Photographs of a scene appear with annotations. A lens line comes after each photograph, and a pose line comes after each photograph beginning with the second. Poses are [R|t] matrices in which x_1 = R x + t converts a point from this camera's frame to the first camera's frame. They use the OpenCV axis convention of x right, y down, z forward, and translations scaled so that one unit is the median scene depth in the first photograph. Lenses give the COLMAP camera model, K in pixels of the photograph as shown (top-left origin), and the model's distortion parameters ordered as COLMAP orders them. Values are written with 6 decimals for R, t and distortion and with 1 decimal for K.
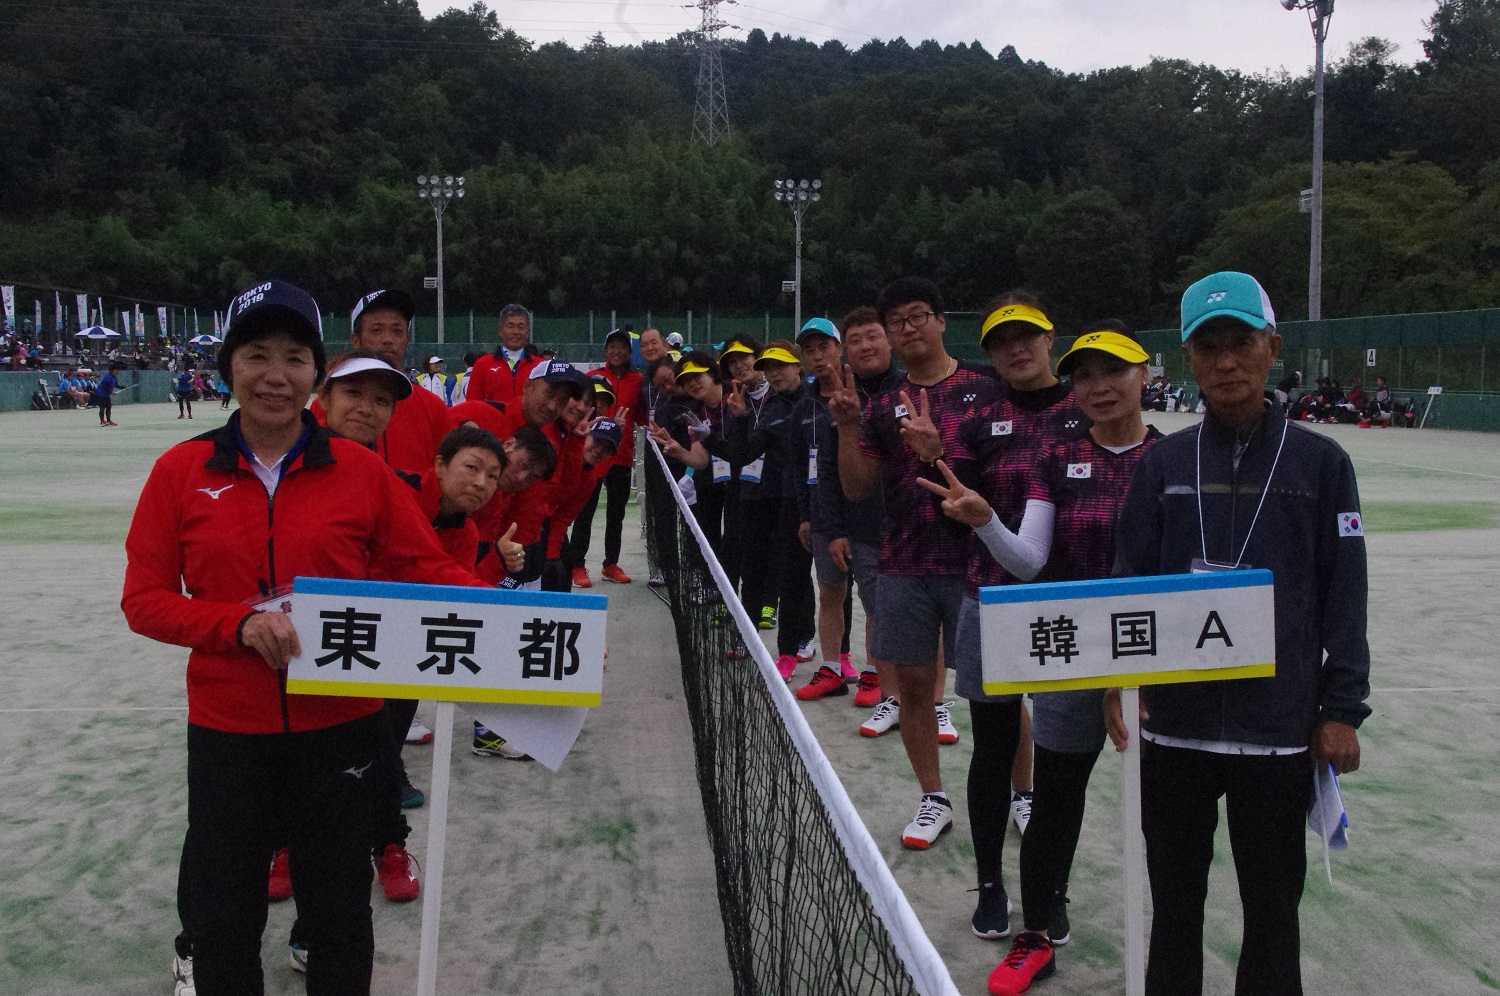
lens RADIAL K [[1589.0, 0, 750.4], [0, 1589.0, 500.1], [0, 0, 1]] dist [-0.110572, 0.000000]
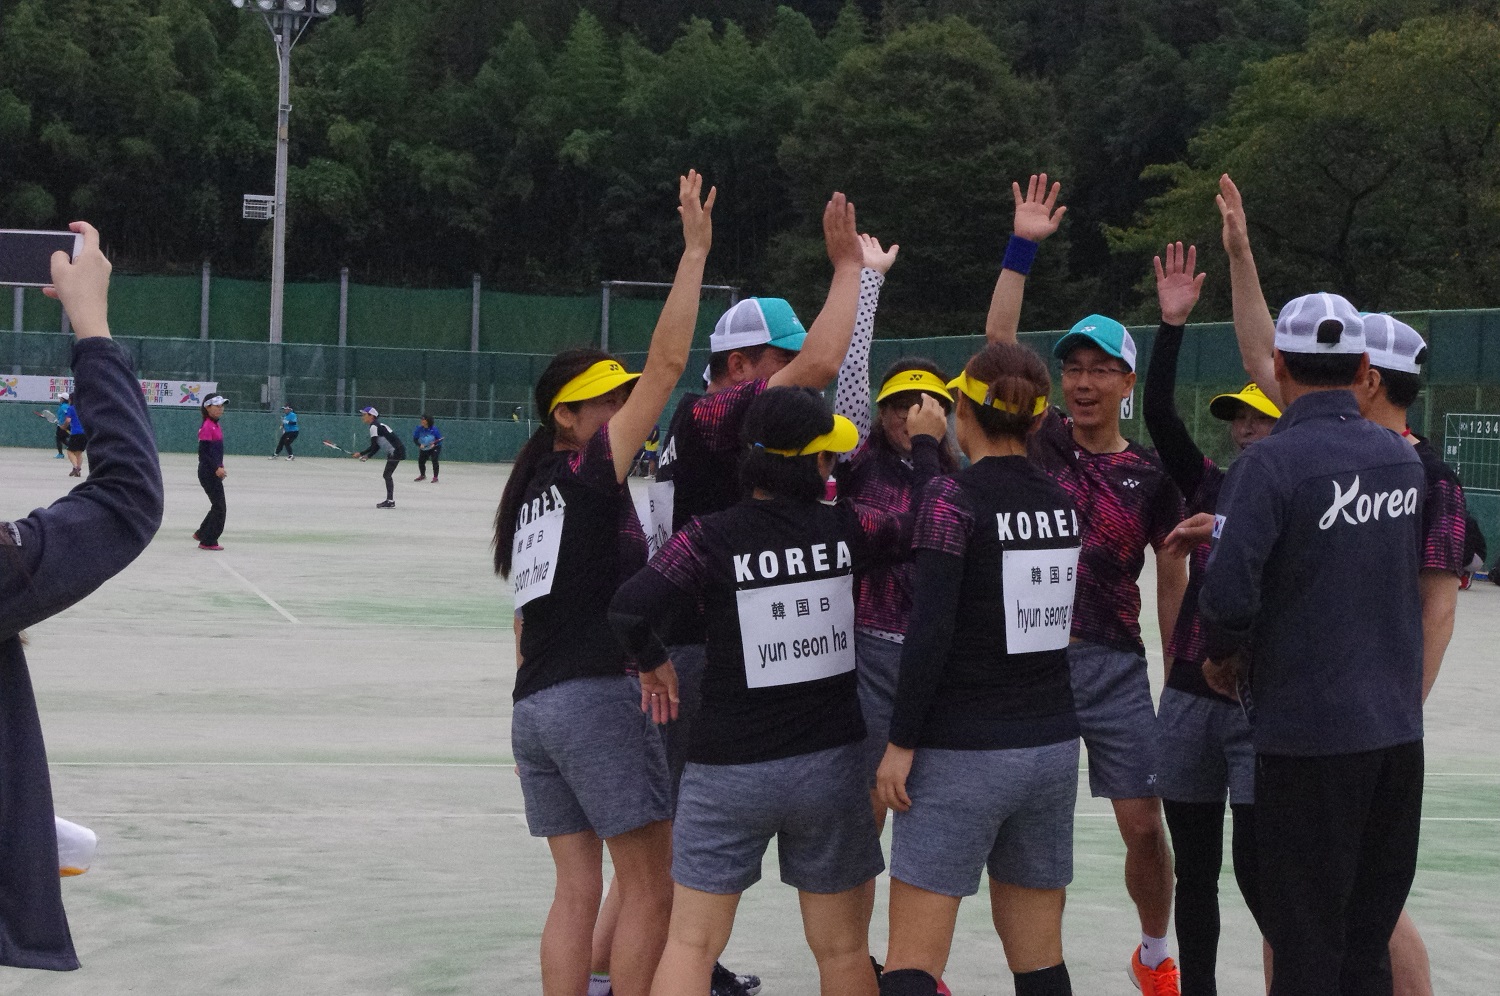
lens RADIAL K [[3110.0, 0, 750.2], [0, 3110.0, 497.6], [0, 0, 1]] dist [-0.004071, 0.000000]
pose [[0.987385, 0.029298, 0.155605, 0.021314], [-0.021279, 0.998370, -0.052952, -0.009954], [-0.156903, 0.048973, 0.986399, 0.108785]]
